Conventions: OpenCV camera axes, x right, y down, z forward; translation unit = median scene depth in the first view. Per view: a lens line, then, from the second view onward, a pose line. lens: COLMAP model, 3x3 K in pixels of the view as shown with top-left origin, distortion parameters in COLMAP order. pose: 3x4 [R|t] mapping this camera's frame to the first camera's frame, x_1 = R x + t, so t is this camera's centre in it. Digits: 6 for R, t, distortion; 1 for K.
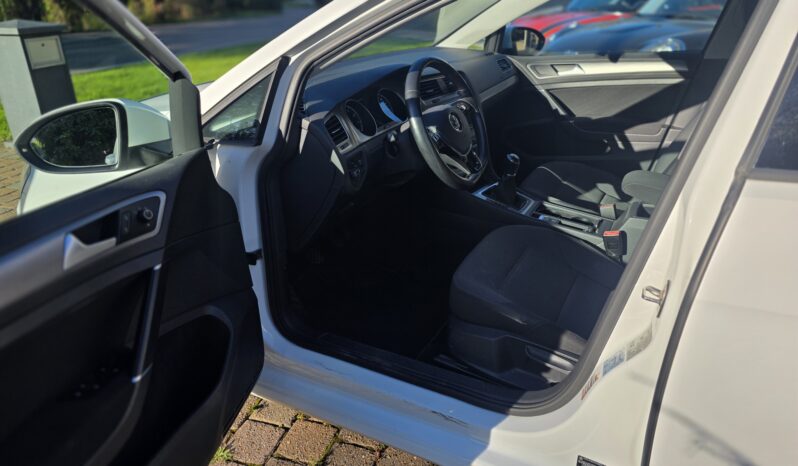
lens RADIAL K [[538.9, 0, 399.9], [0, 538.9, 235.9], [0, 0, 1]] dist [0.043896, -0.038998]
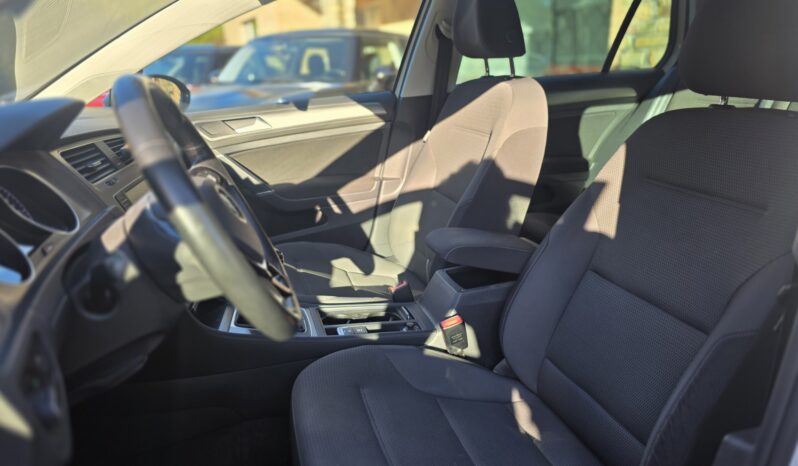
lens RADIAL K [[538.9, 0, 397.6], [0, 538.9, 230.8], [0, 0, 1]] dist [0.043896, -0.038998]
pose [[0.699090, -0.206131, 0.684678, -0.083531], [0.308947, 0.950629, -0.029252, -0.086778], [-0.644845, 0.231979, 0.728259, 0.373845]]
